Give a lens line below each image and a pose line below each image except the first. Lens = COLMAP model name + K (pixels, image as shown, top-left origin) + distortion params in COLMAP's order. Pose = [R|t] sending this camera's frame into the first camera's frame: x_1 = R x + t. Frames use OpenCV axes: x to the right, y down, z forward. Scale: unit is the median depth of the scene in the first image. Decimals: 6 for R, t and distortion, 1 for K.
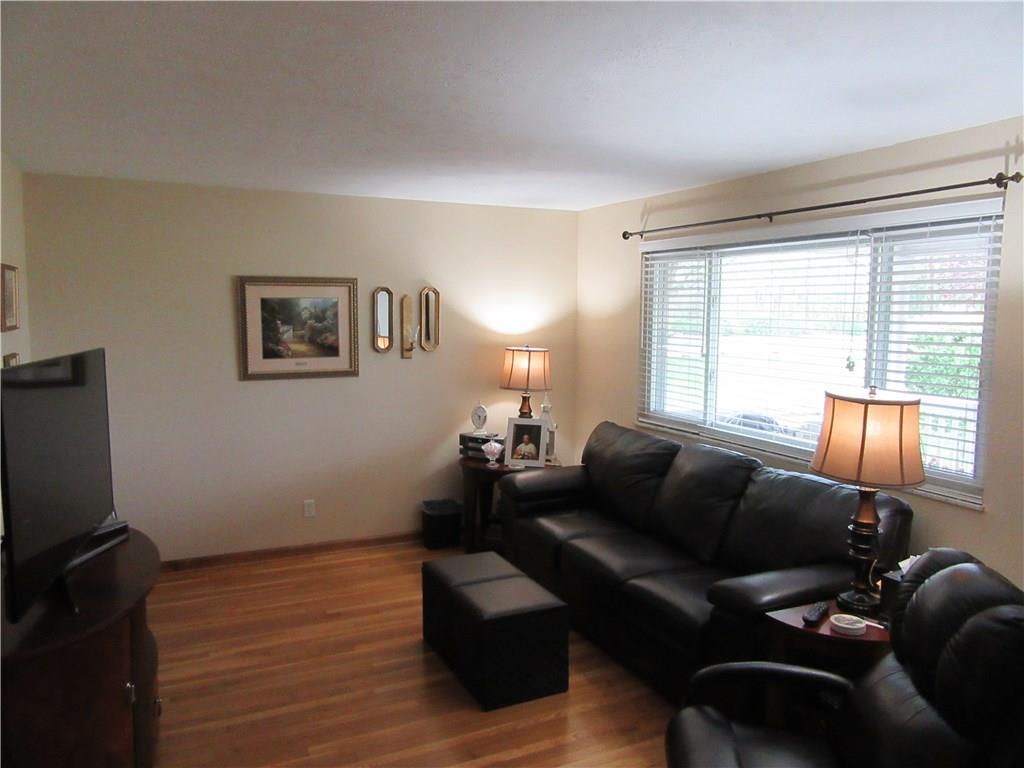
lens RADIAL K [[764.2, 0, 509.0], [0, 764.2, 383.4], [0, 0, 1]] dist [-0.013328, 0.019043]
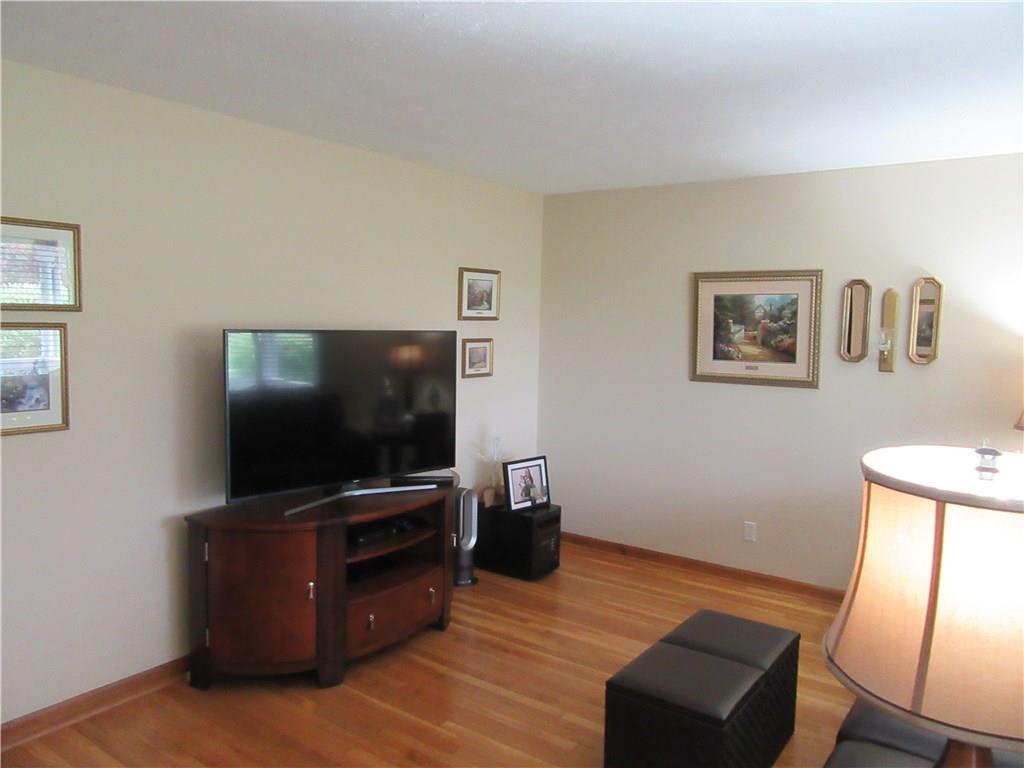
lens RADIAL K [[764.2, 0, 509.5], [0, 764.2, 385.2], [0, 0, 1]] dist [-0.013328, 0.019043]
pose [[0.476422, 0.080695, -0.875506, 0.379907], [-0.099658, 0.994318, 0.037415, -0.011055], [0.873551, 0.069426, 0.481757, 0.323466]]
